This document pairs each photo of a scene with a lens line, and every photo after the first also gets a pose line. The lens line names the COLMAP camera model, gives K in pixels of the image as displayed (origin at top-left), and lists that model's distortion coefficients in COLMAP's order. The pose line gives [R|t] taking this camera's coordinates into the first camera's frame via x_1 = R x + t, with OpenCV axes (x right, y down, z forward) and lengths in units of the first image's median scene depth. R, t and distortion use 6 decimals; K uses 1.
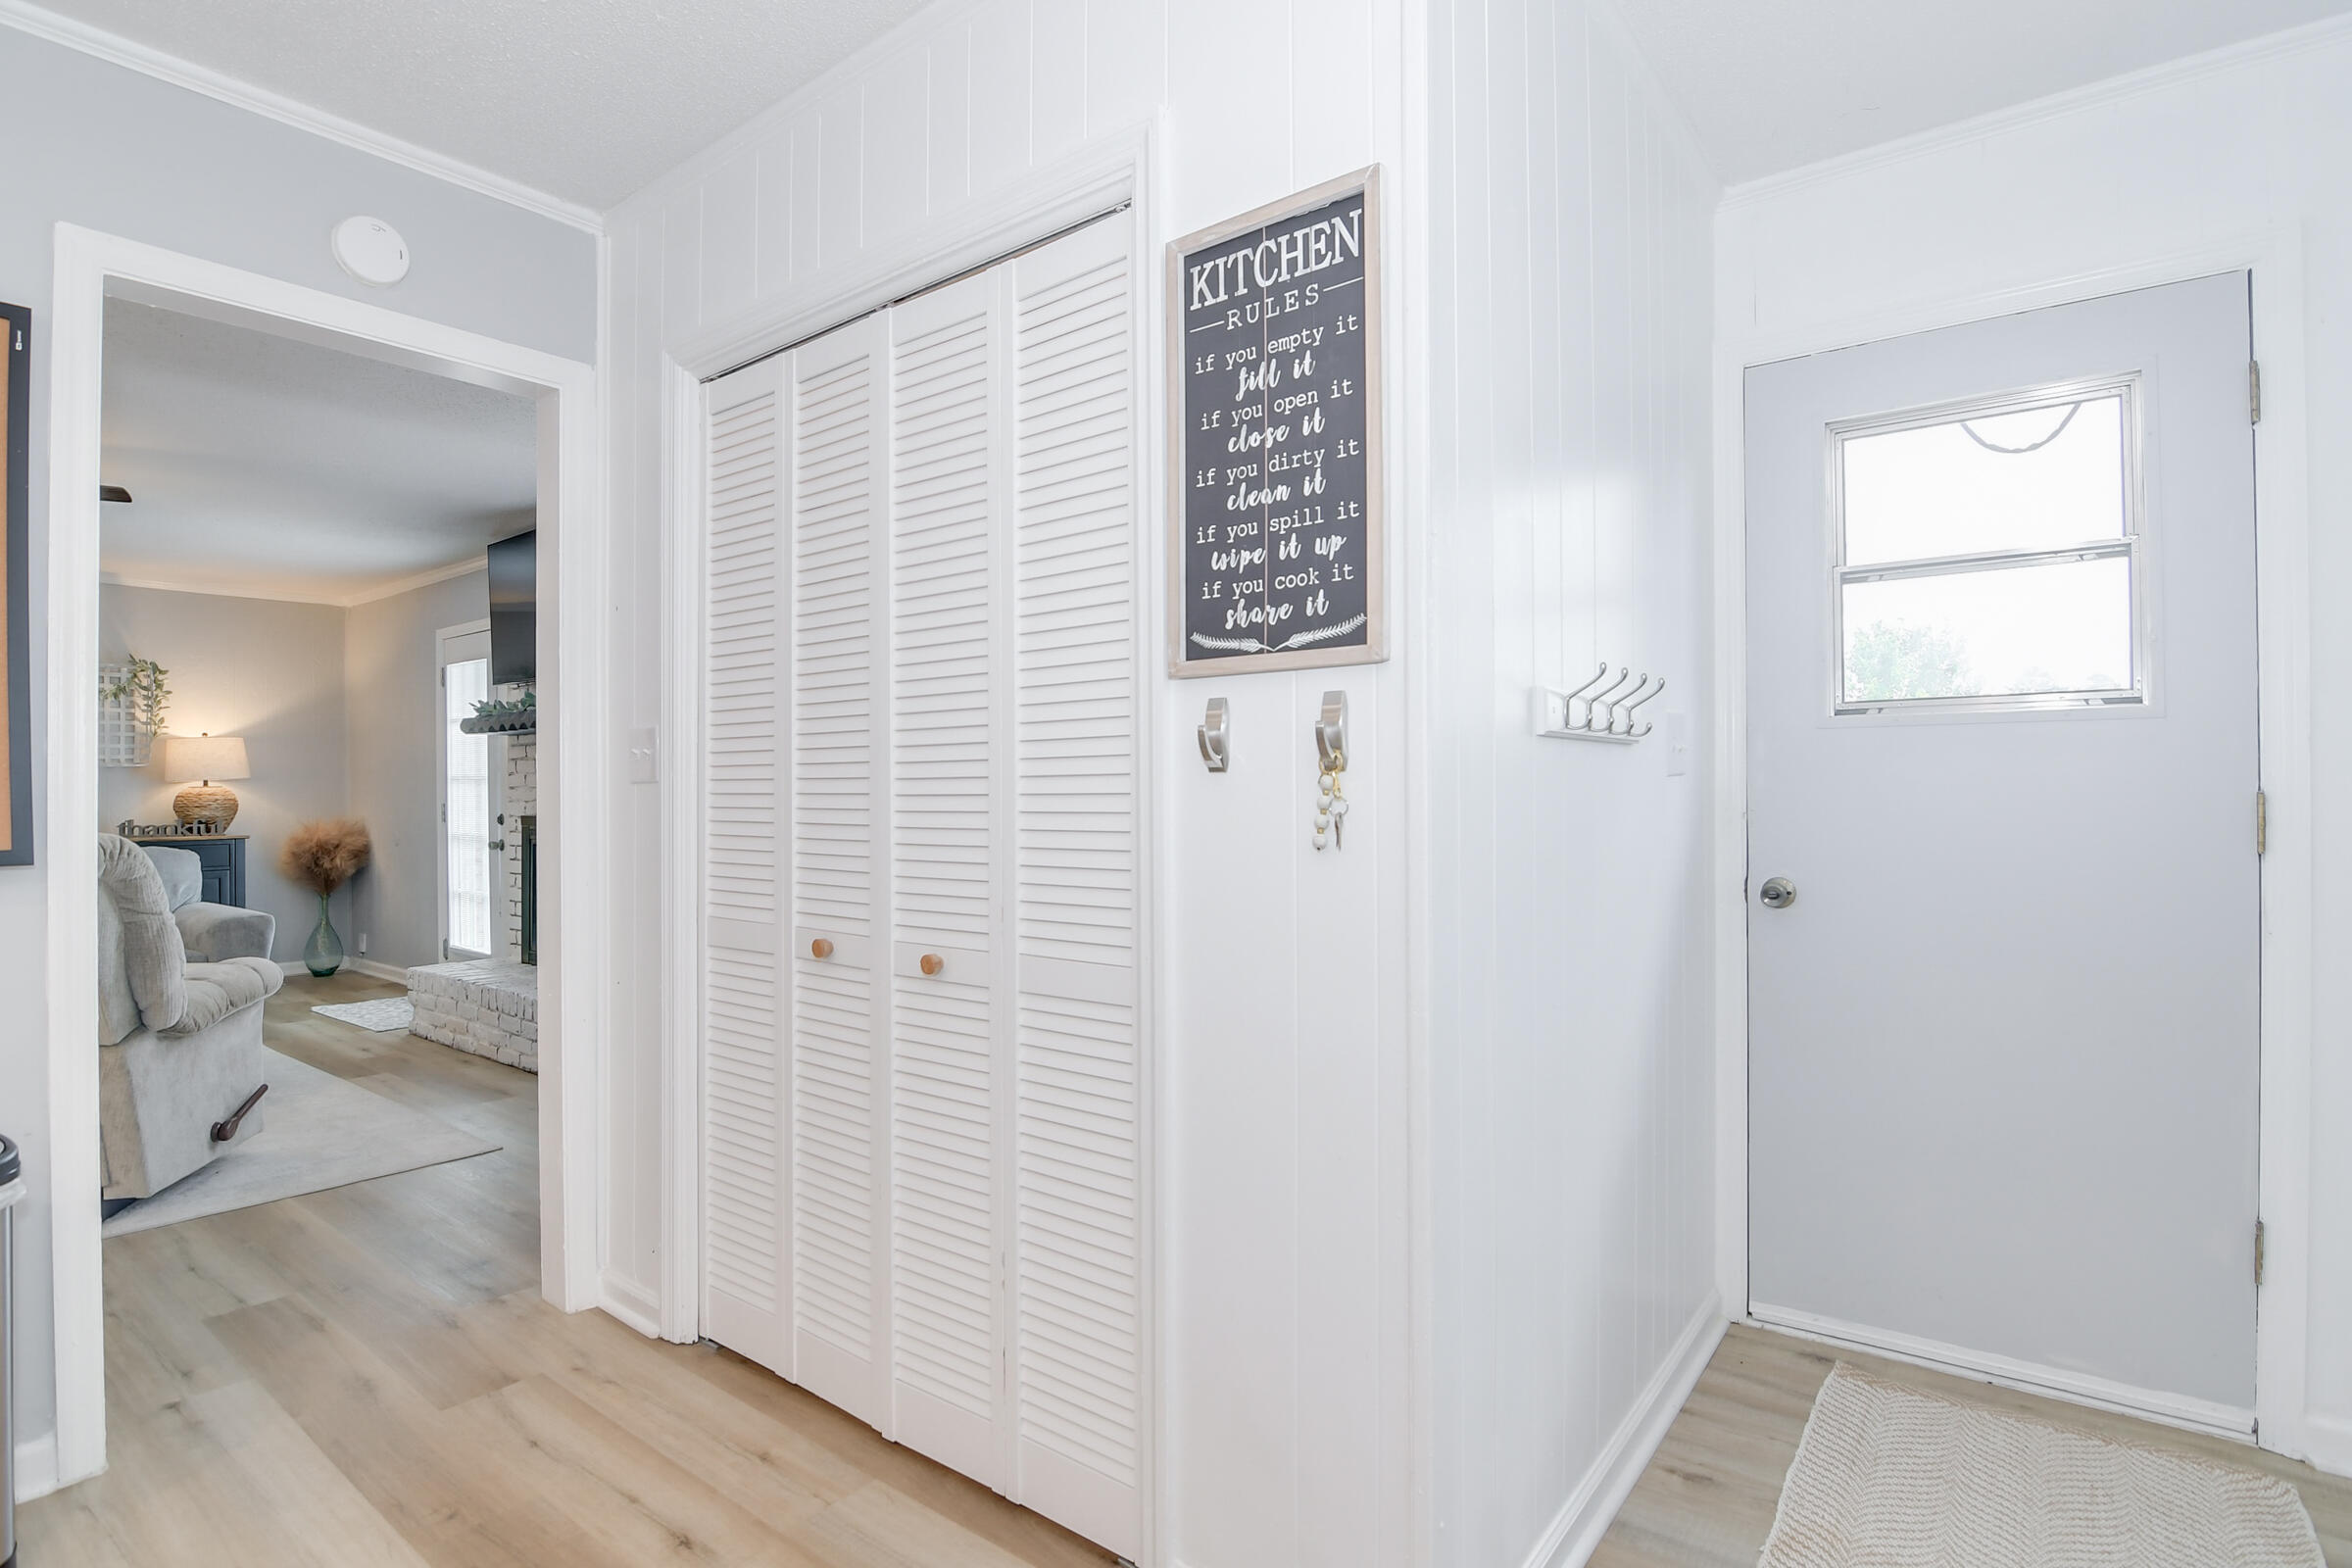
lens RADIAL K [[1135.4, 0, 1167.1], [0, 1135.4, 795.5], [0, 0, 1]] dist [-0.020716, -0.001253]
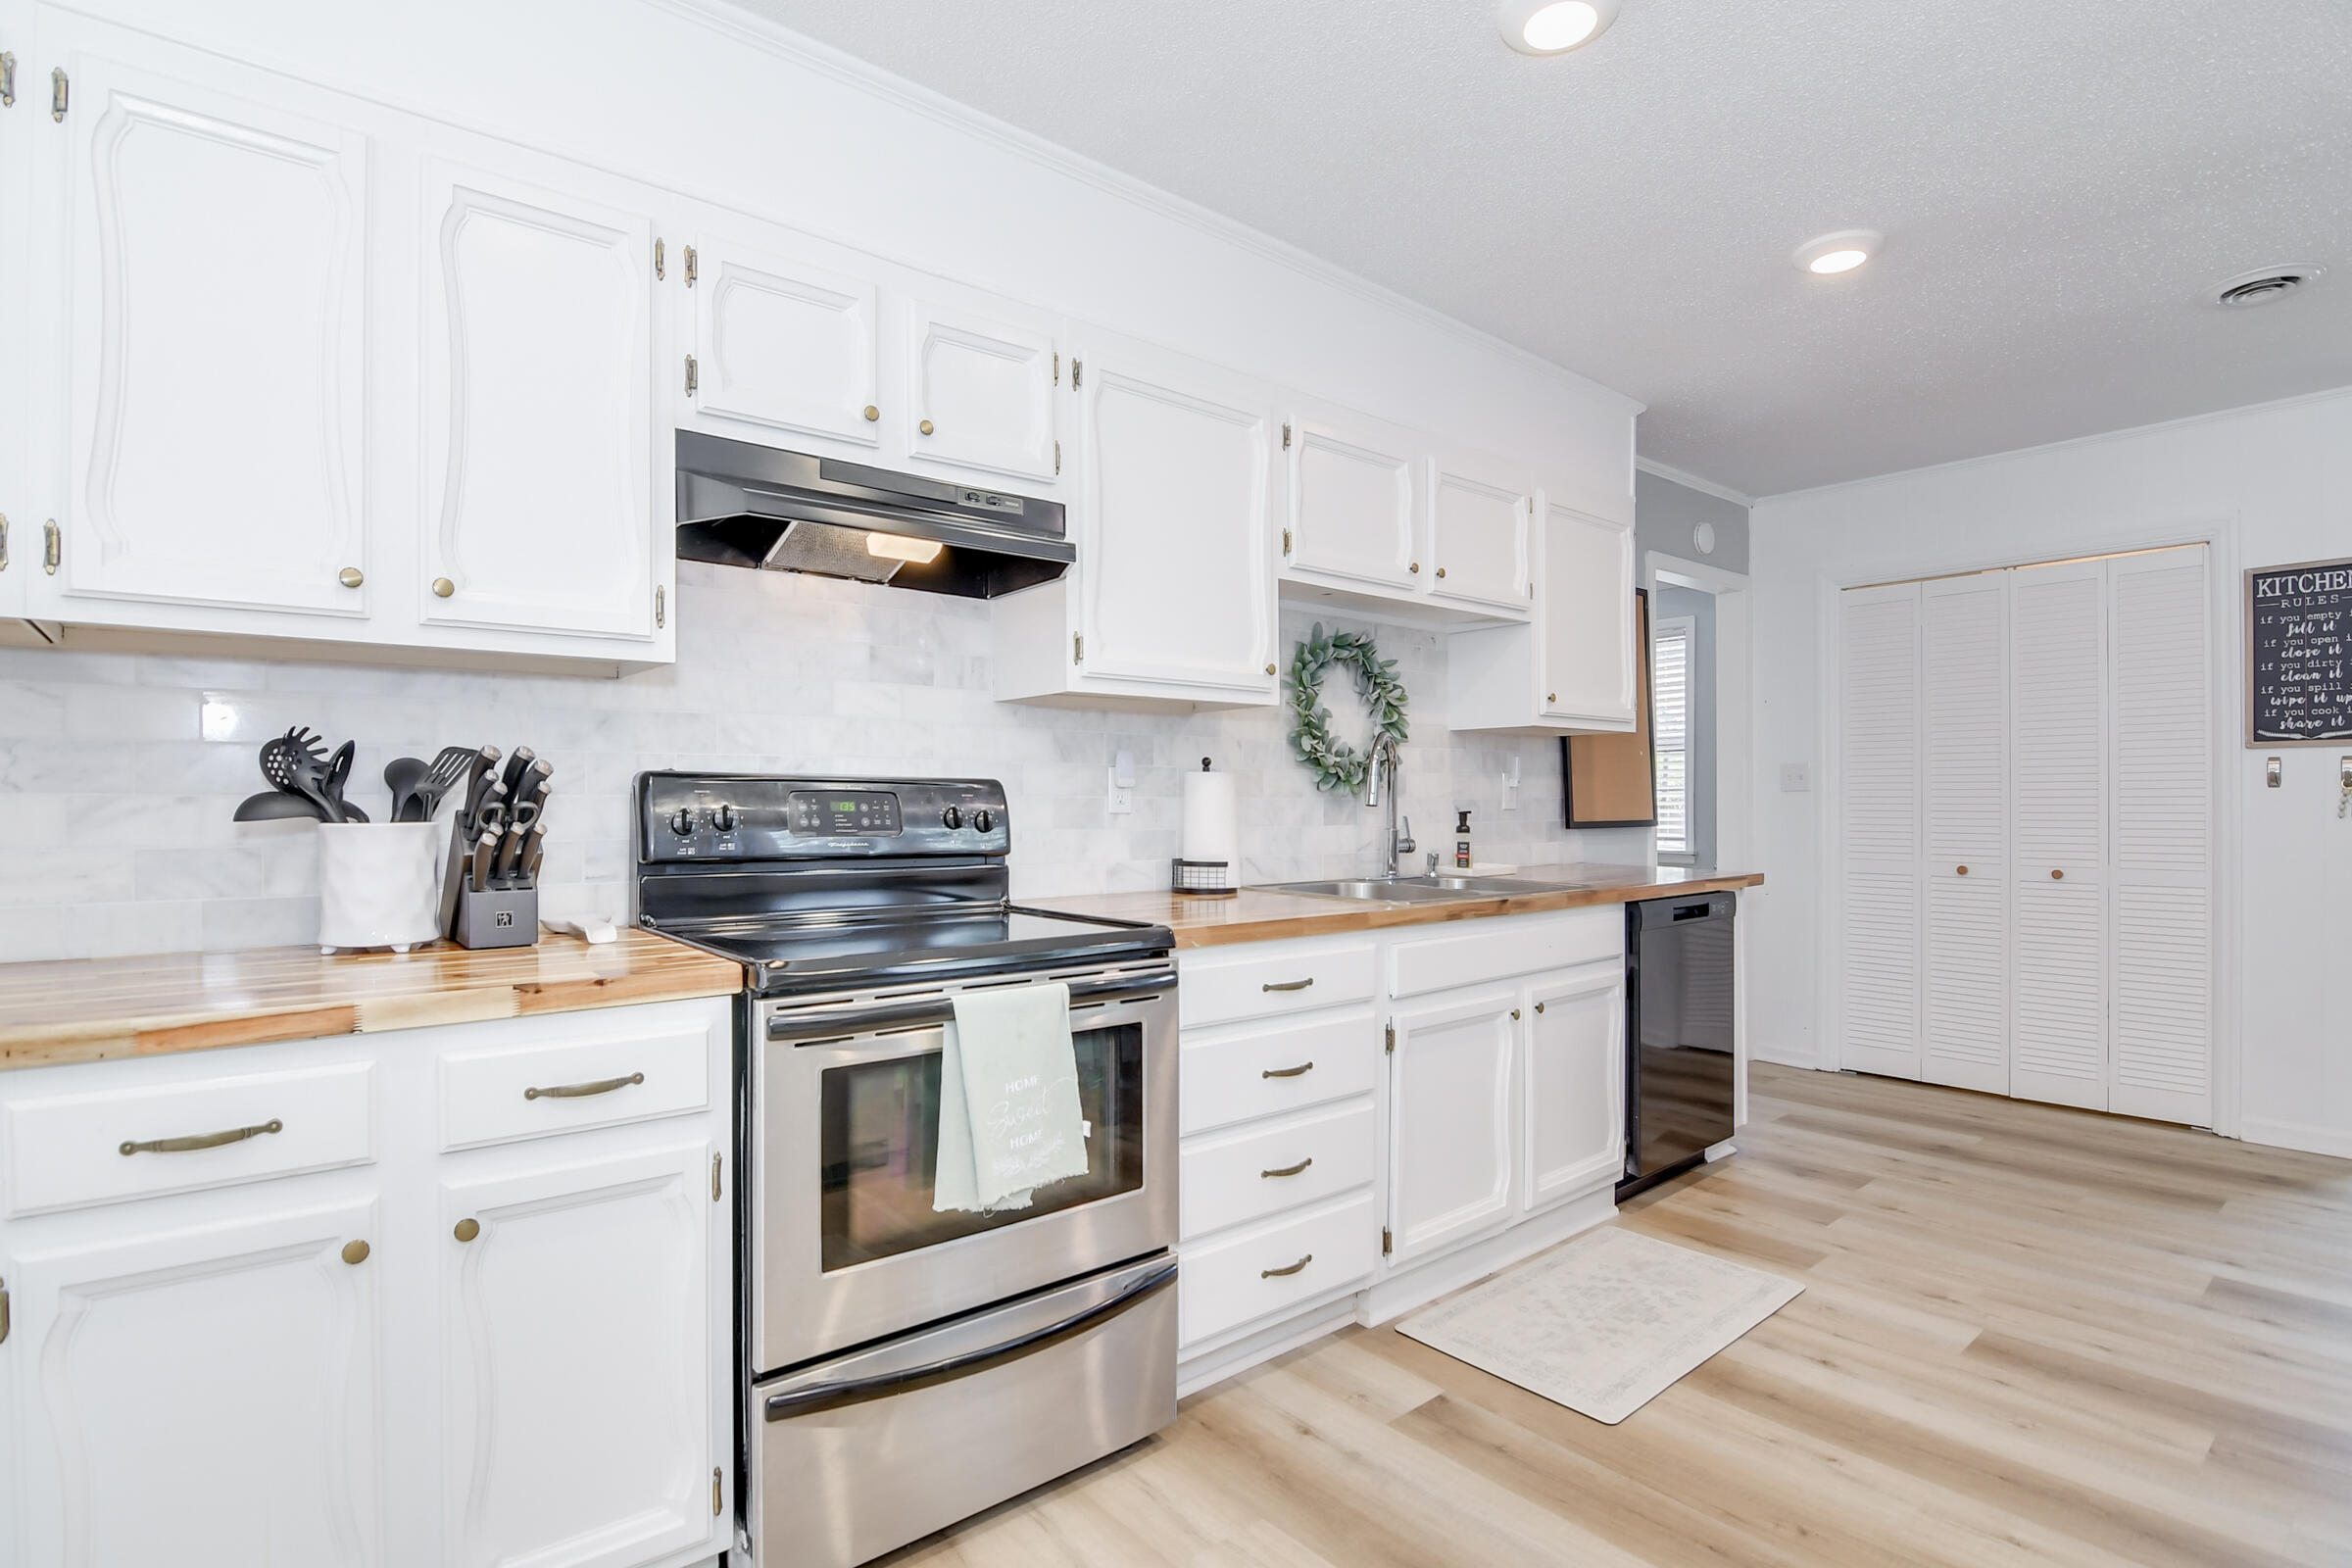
lens RADIAL K [[1135.4, 0, 1178.5], [0, 1135.4, 784.8], [0, 0, 1]] dist [-0.020716, -0.001253]
pose [[0.978220, -0.000951, -0.207568, -1.805757], [-0.000736, 0.999967, -0.008051, -0.005215], [0.207568, 0.008028, 0.978188, -1.869973]]
